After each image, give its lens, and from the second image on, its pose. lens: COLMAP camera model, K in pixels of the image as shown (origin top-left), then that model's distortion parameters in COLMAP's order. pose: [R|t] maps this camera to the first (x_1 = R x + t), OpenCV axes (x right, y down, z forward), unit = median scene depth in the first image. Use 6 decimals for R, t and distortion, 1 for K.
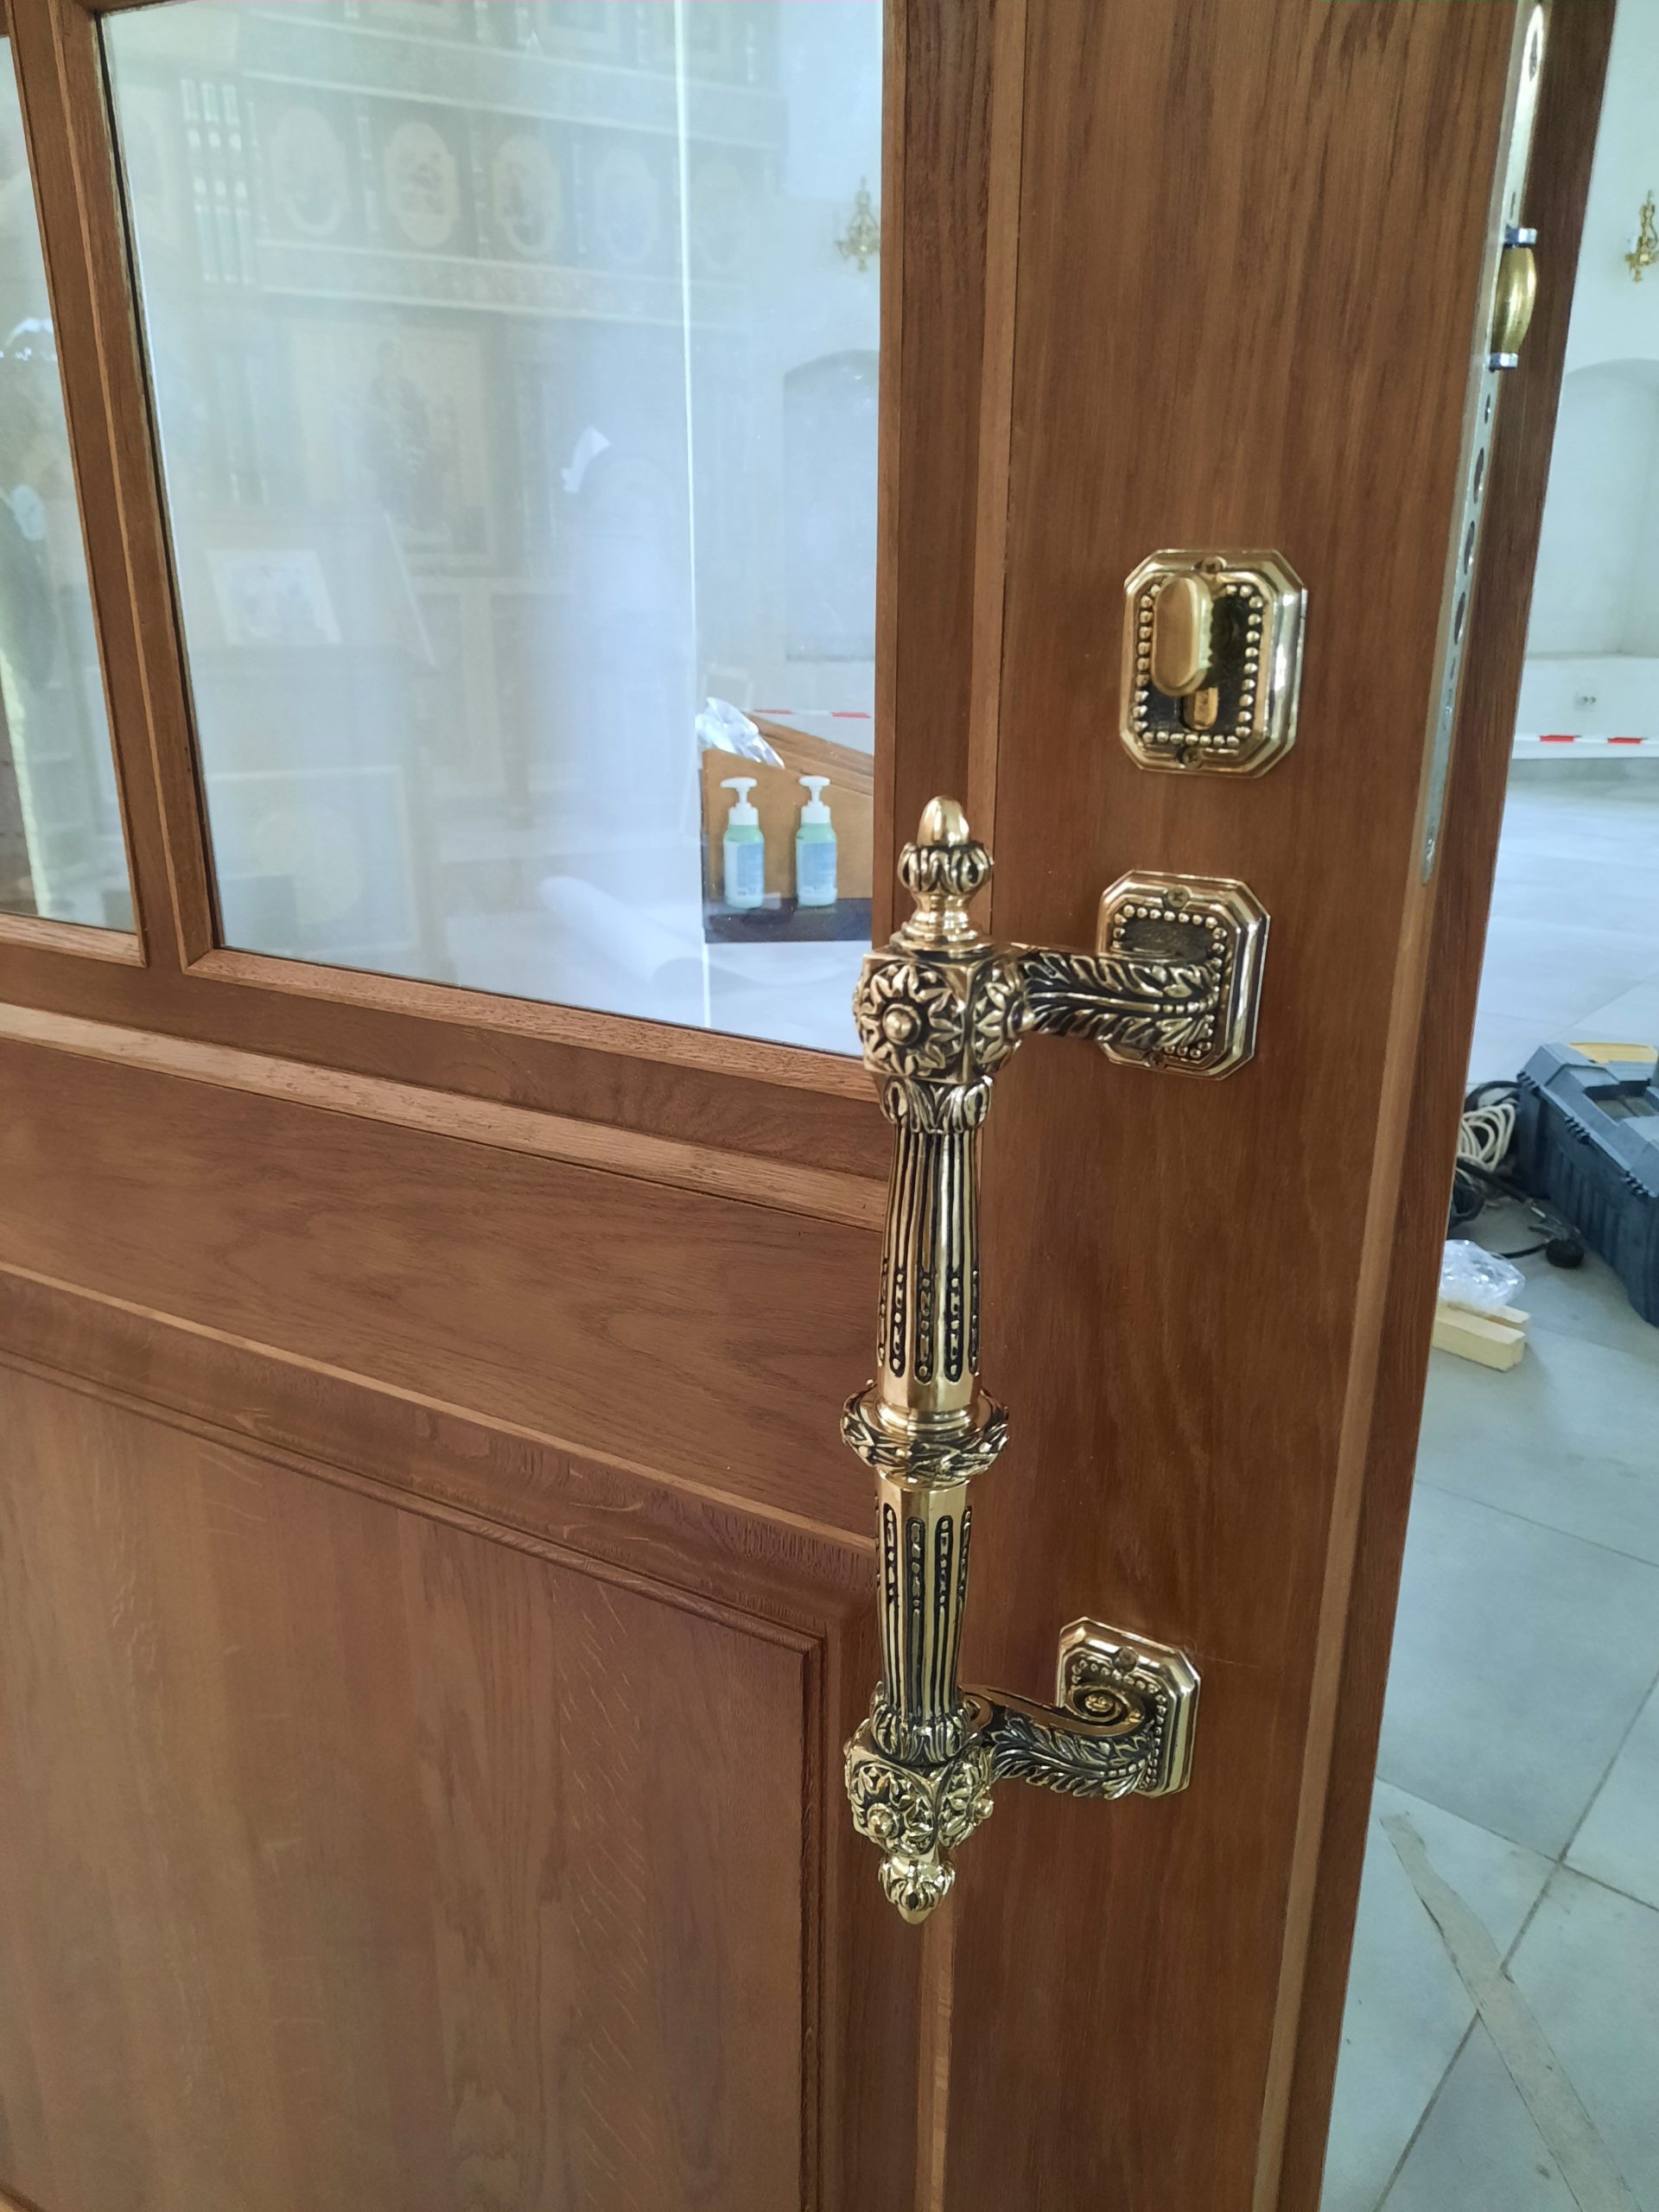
lens RADIAL K [[1619.1, 0, 823.5], [0, 1619.1, 1097.3], [0, 0, 1]] dist [0.054490, -0.055522]
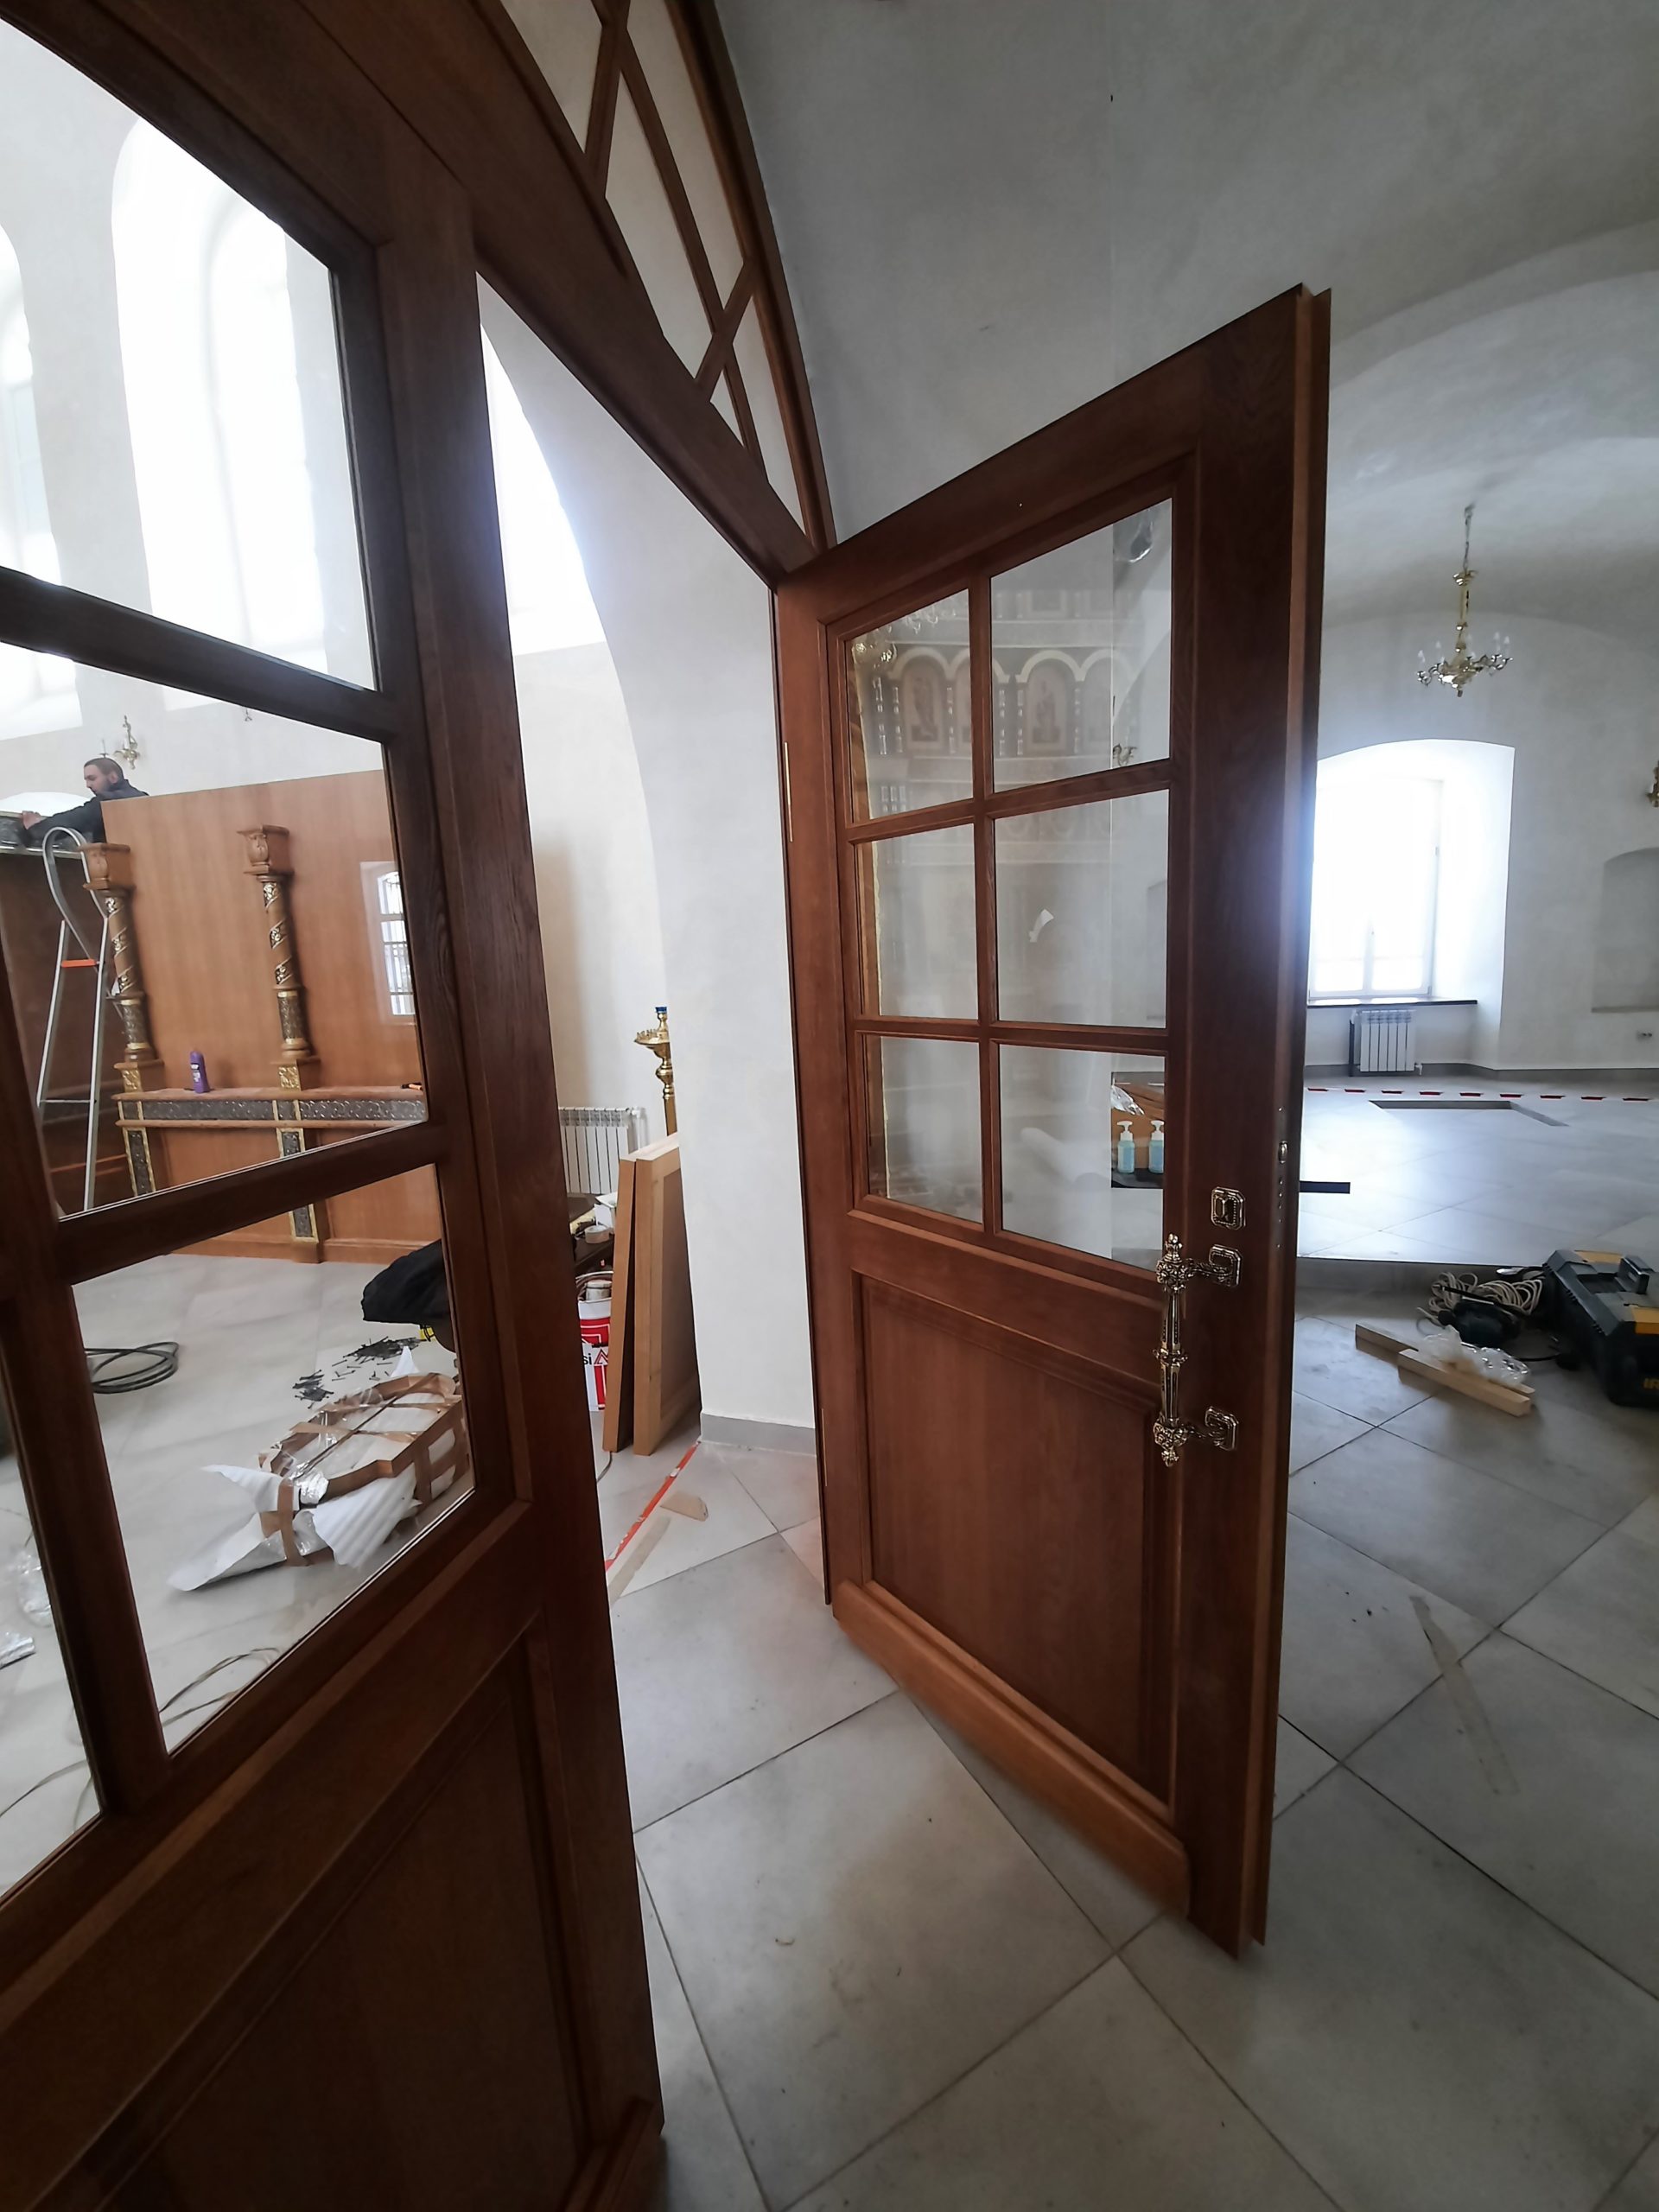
lens RADIAL K [[880.0, 0, 848.2], [0, 880.0, 1089.1], [0, 0, 1]] dist [-0.001756, -0.000152]
pose [[0.939838, 0.012011, -0.341410, 0.026236], [-0.063197, 0.988245, -0.139203, -0.096268], [0.335725, 0.152404, 0.929549, -1.175905]]
